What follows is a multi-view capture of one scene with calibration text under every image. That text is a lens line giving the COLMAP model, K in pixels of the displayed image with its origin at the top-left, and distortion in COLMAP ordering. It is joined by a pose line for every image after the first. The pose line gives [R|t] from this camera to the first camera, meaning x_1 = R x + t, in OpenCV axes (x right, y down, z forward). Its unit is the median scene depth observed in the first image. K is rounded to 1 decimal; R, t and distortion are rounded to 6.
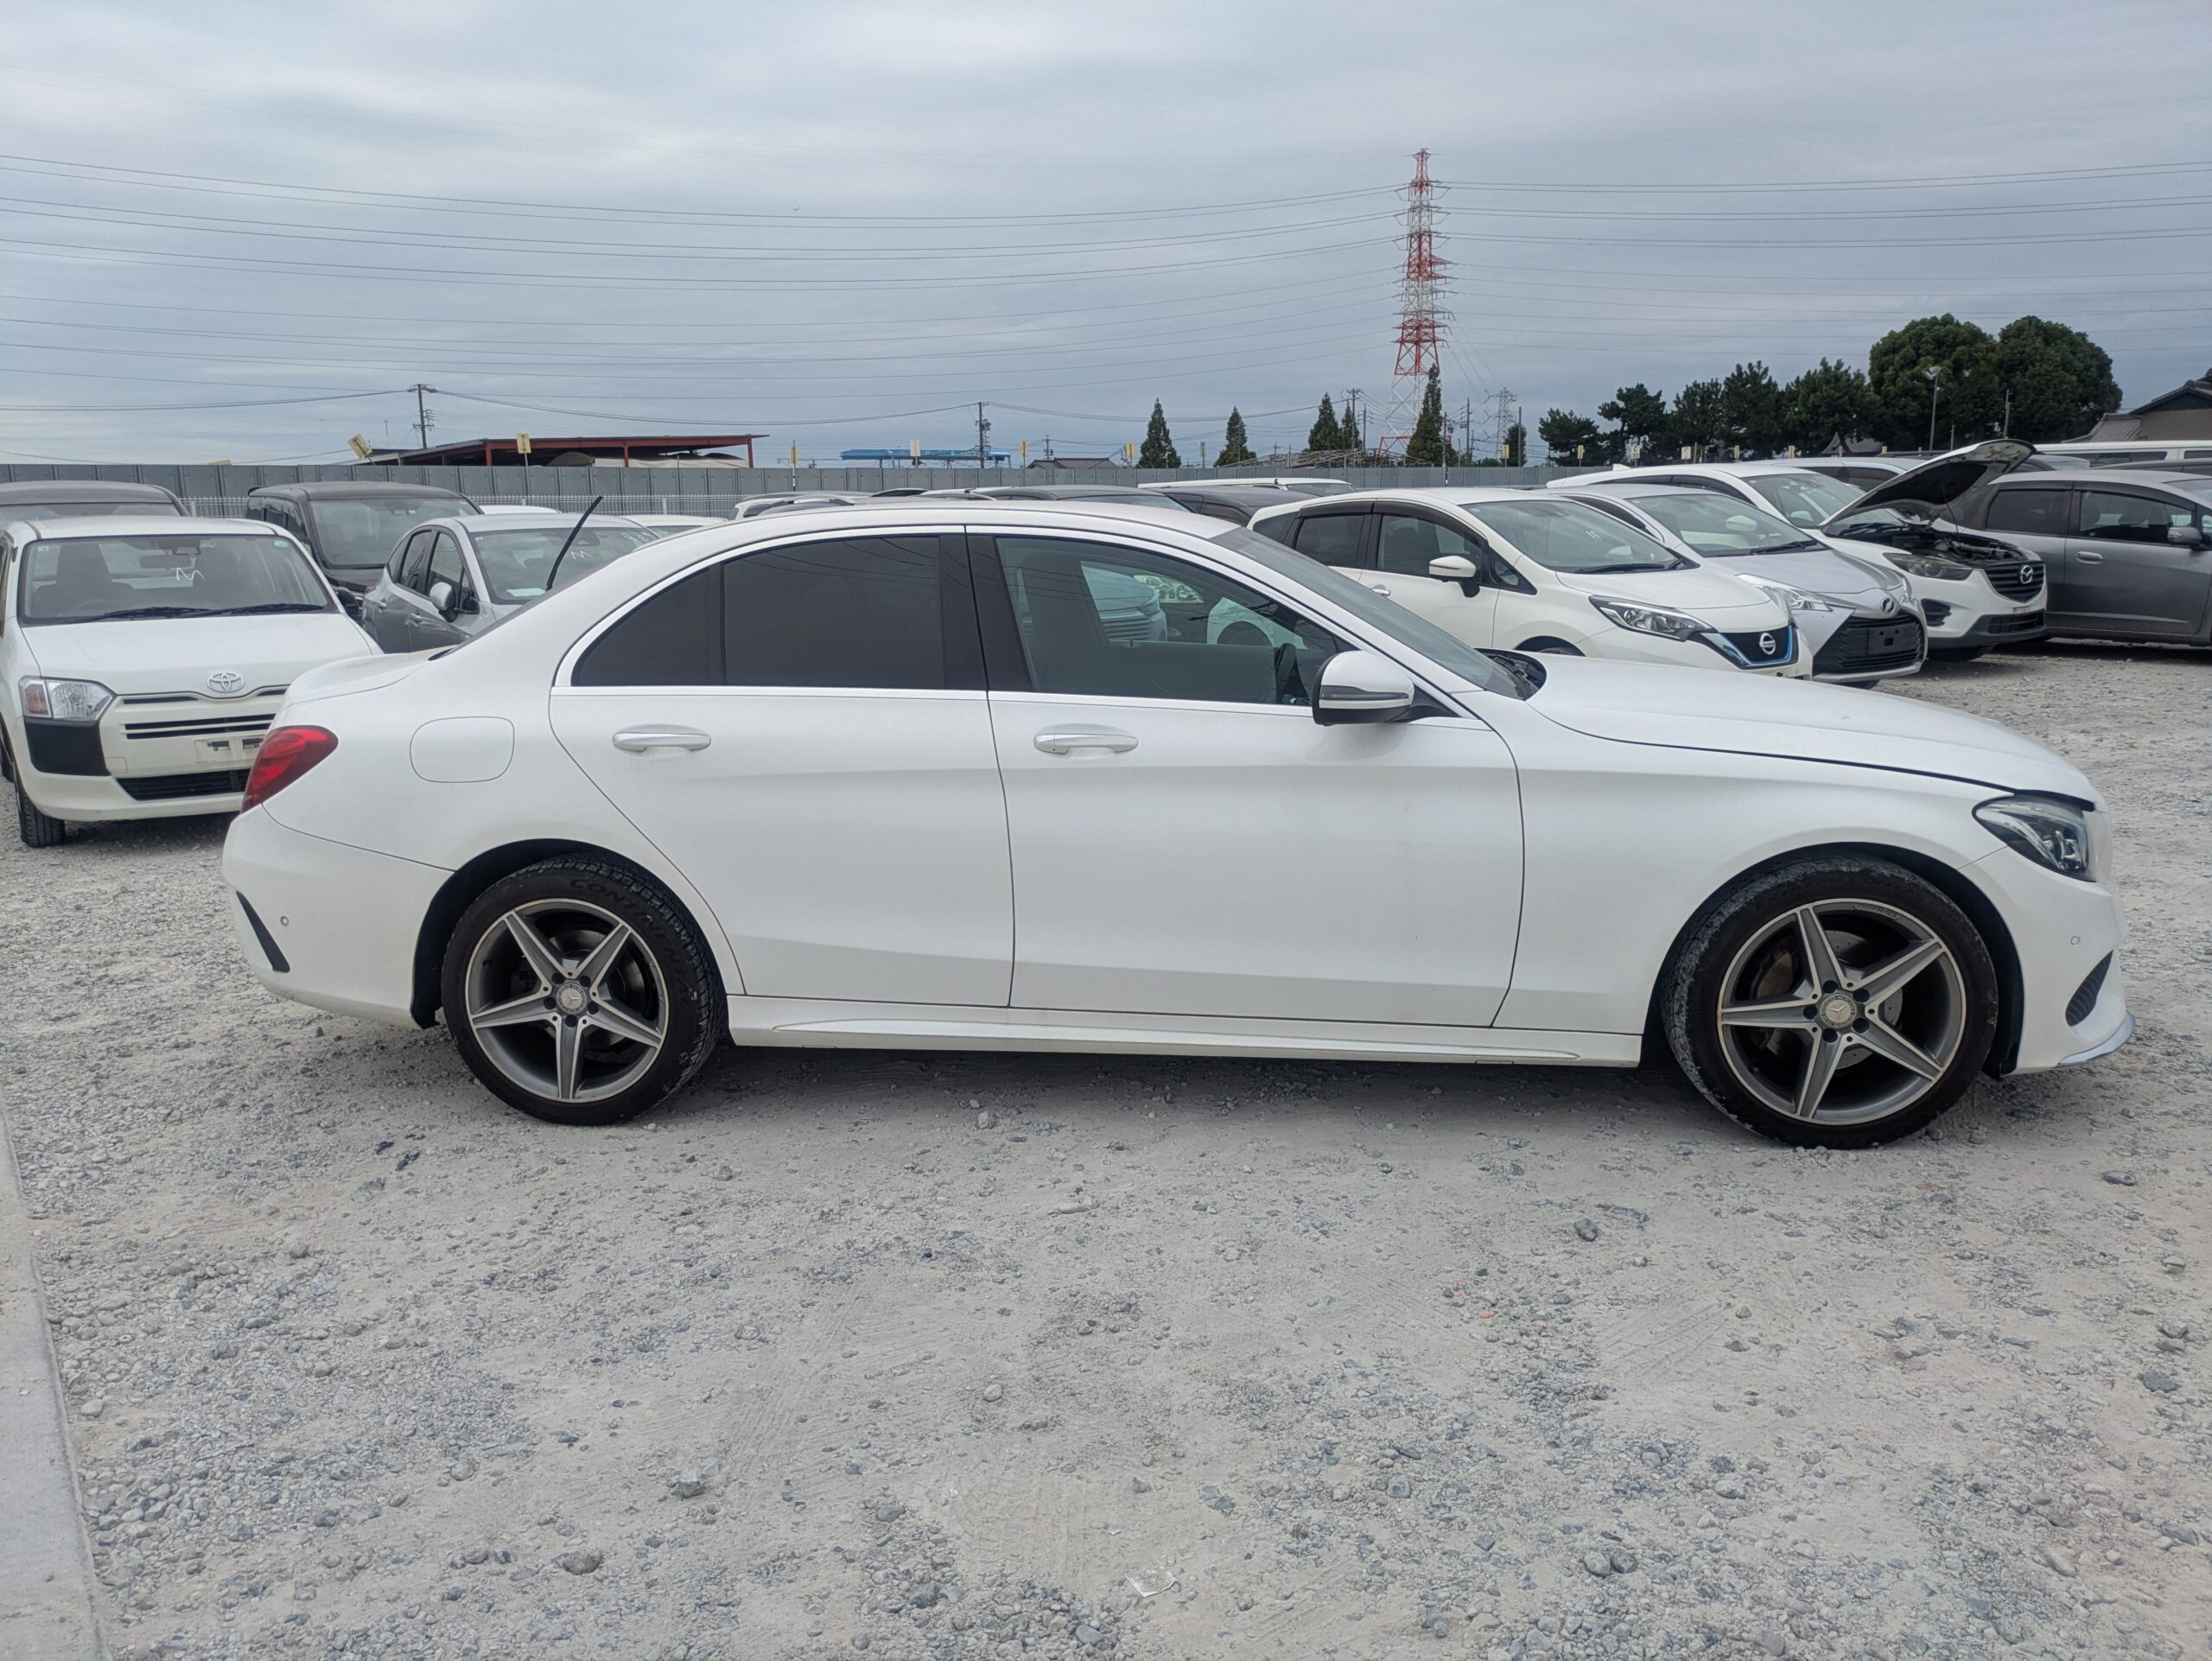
lens RADIAL K [[1628.1, 0, 1094.8], [0, 1628.1, 826.8], [0, 0, 1]] dist [0.048847, -0.046073]
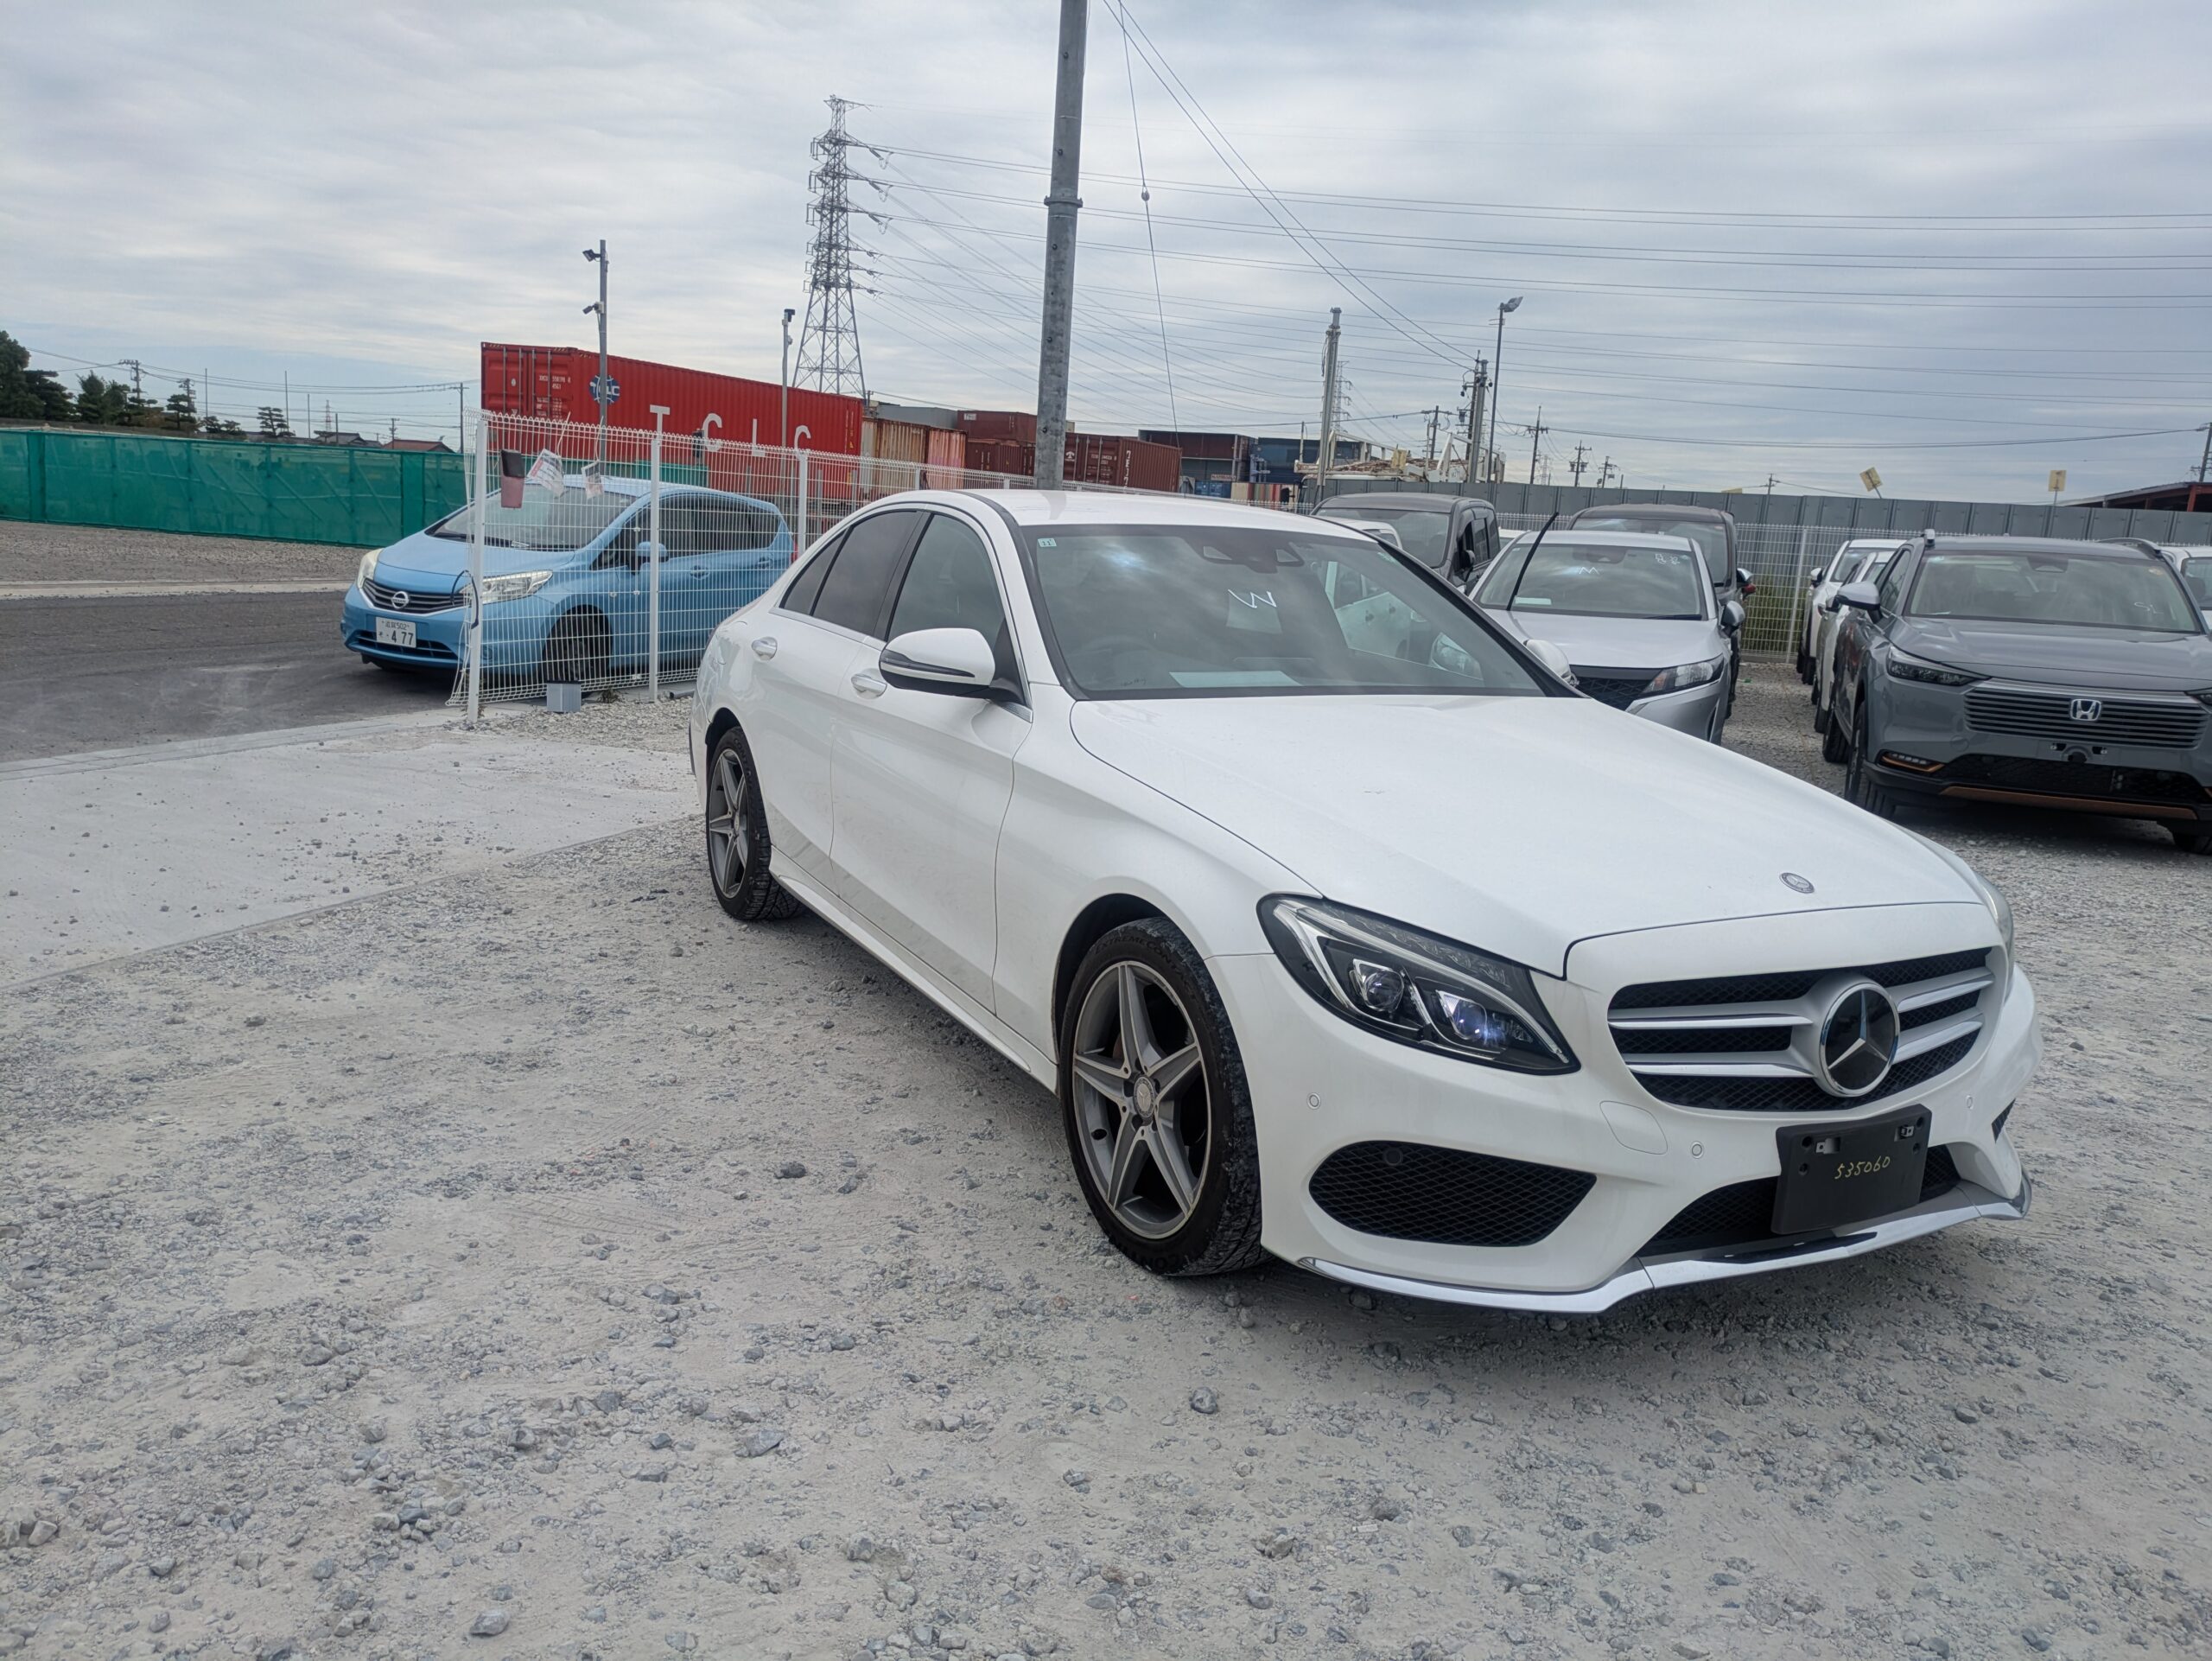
lens RADIAL K [[1628.1, 0, 1094.8], [0, 1628.1, 826.8], [0, 0, 1]] dist [0.048847, -0.046073]
pose [[0.563457, 0.198903, -0.801844, 0.274051], [-0.217141, 0.972115, 0.088554, -0.023712], [0.797099, 0.124217, 0.590935, 0.114971]]
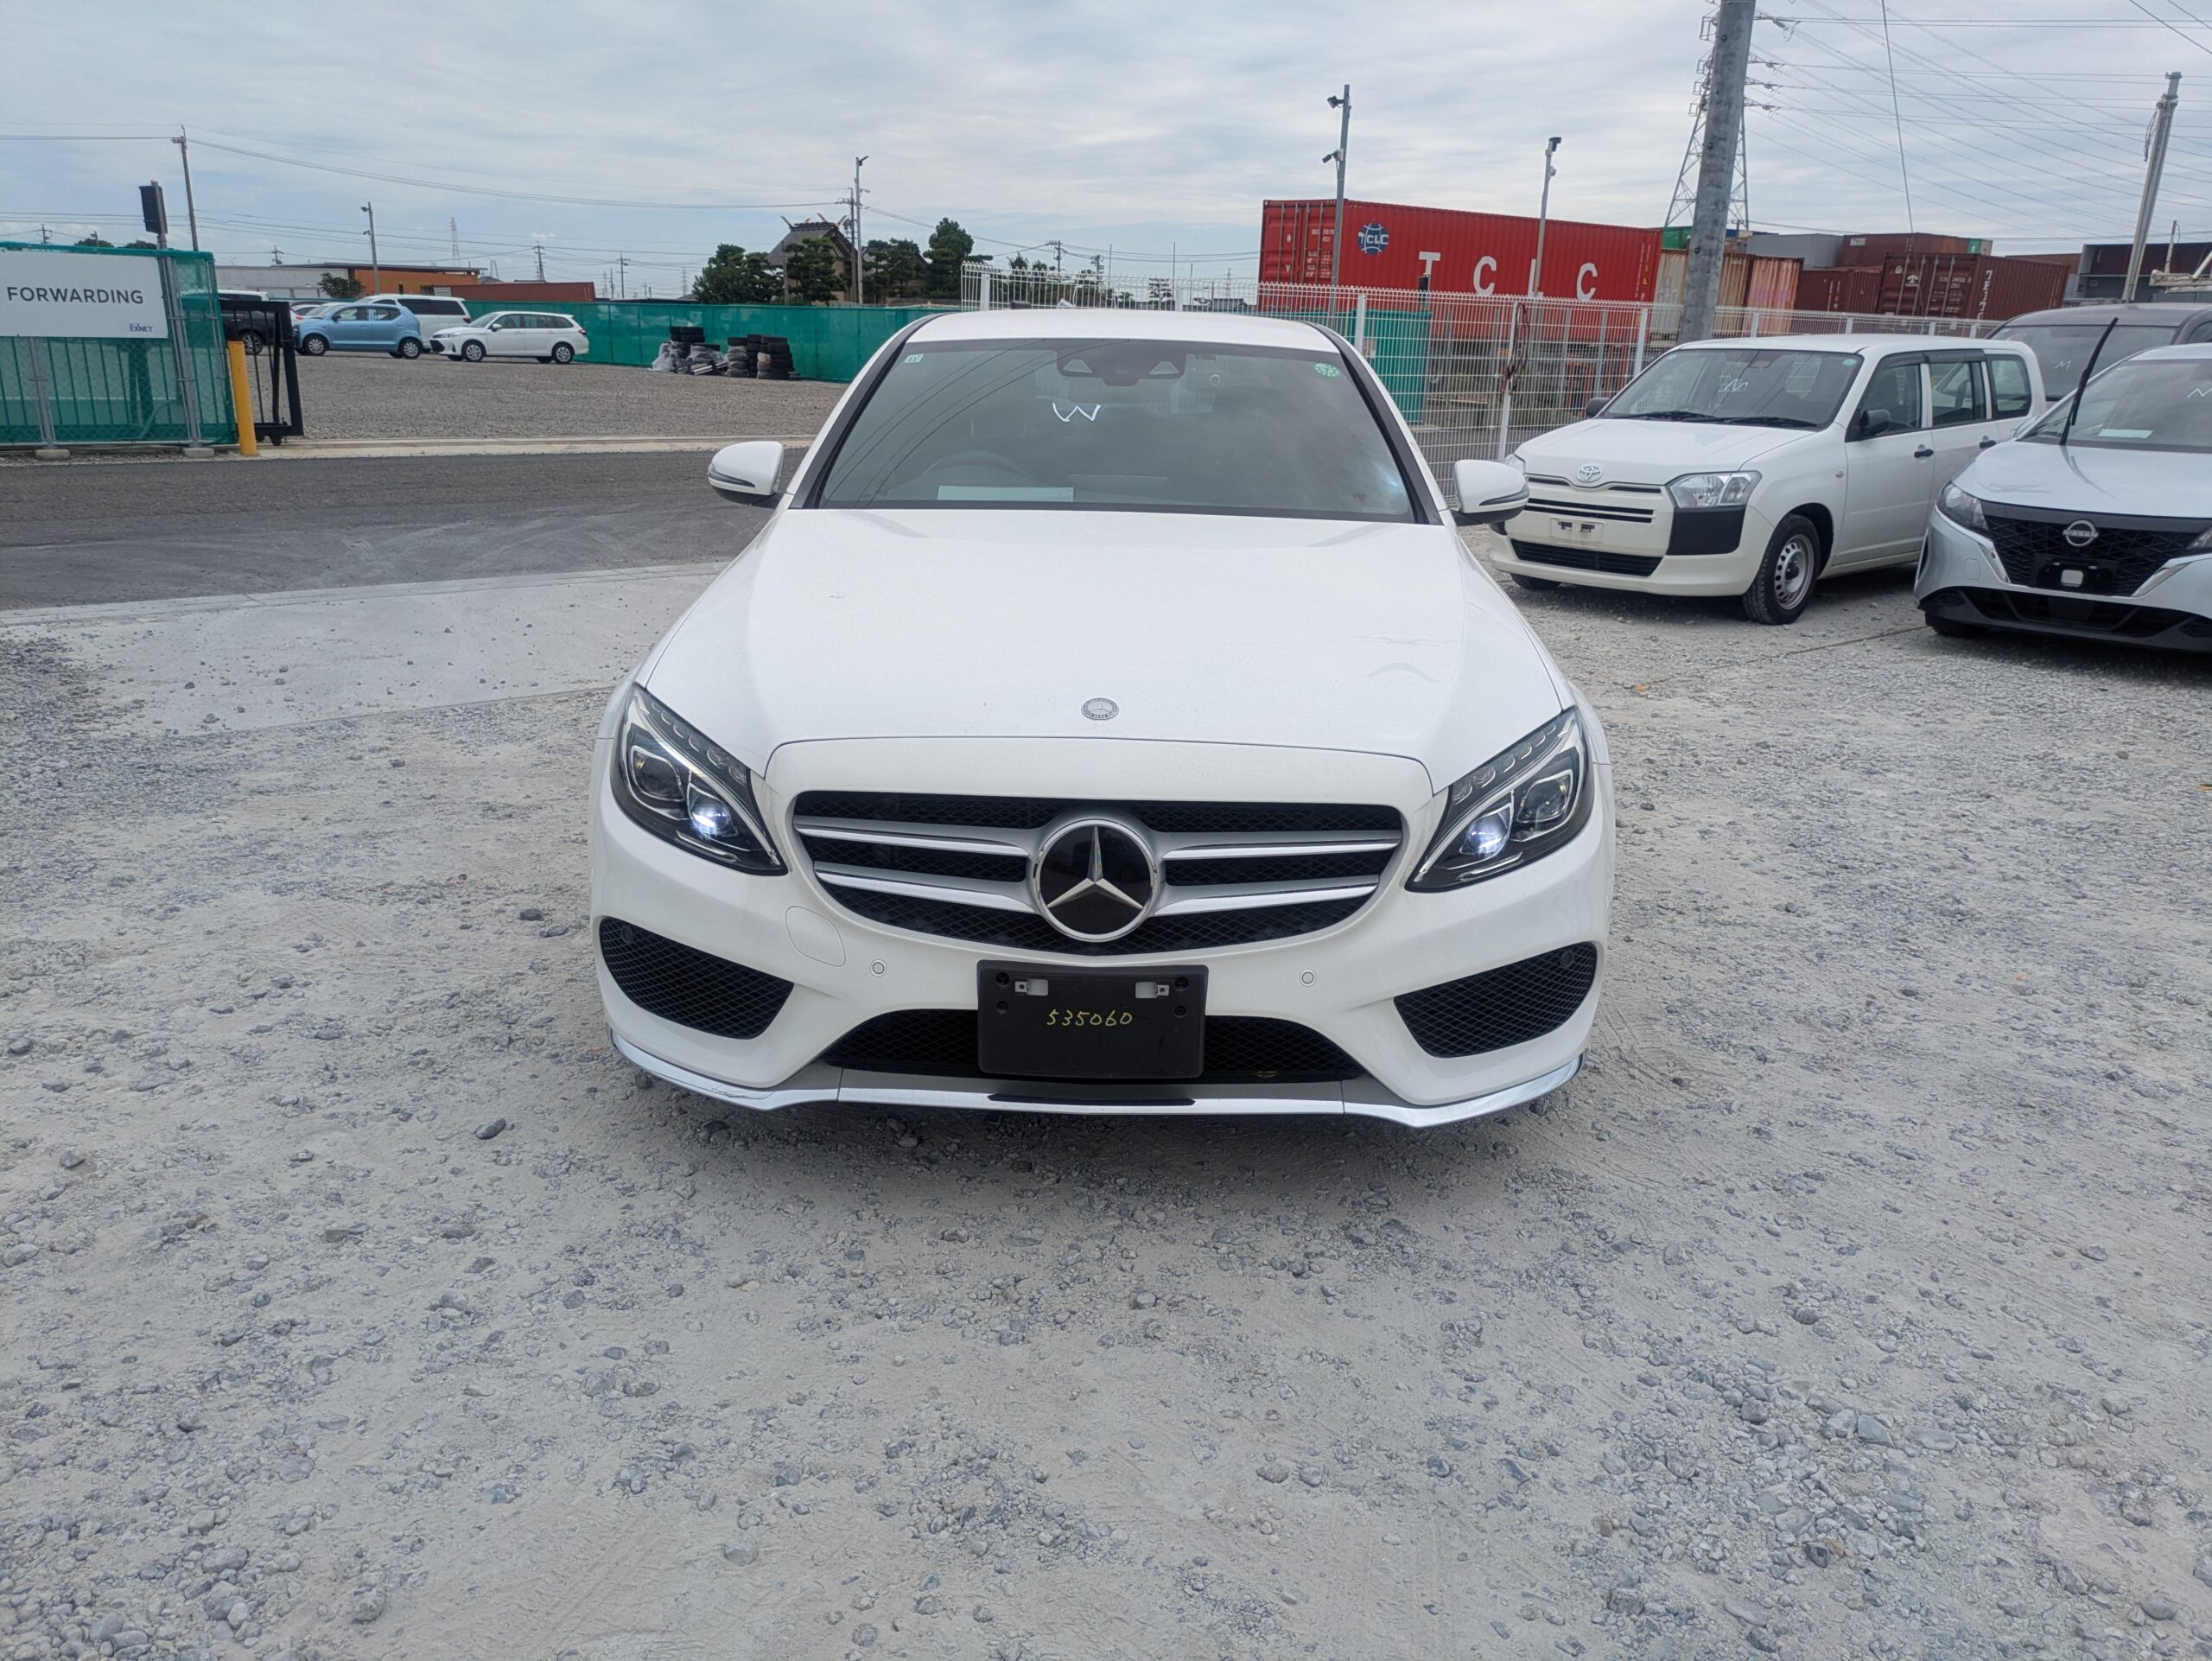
lens RADIAL K [[1638.1, 0, 1135.8], [0, 1638.1, 824.0], [0, 0, 1]] dist [0.050365, -0.046789]
pose [[0.116591, 0.300057, -0.946770, 0.338162], [-0.211731, 0.938866, 0.271478, -0.055419], [0.970349, 0.168809, 0.172994, 0.274745]]
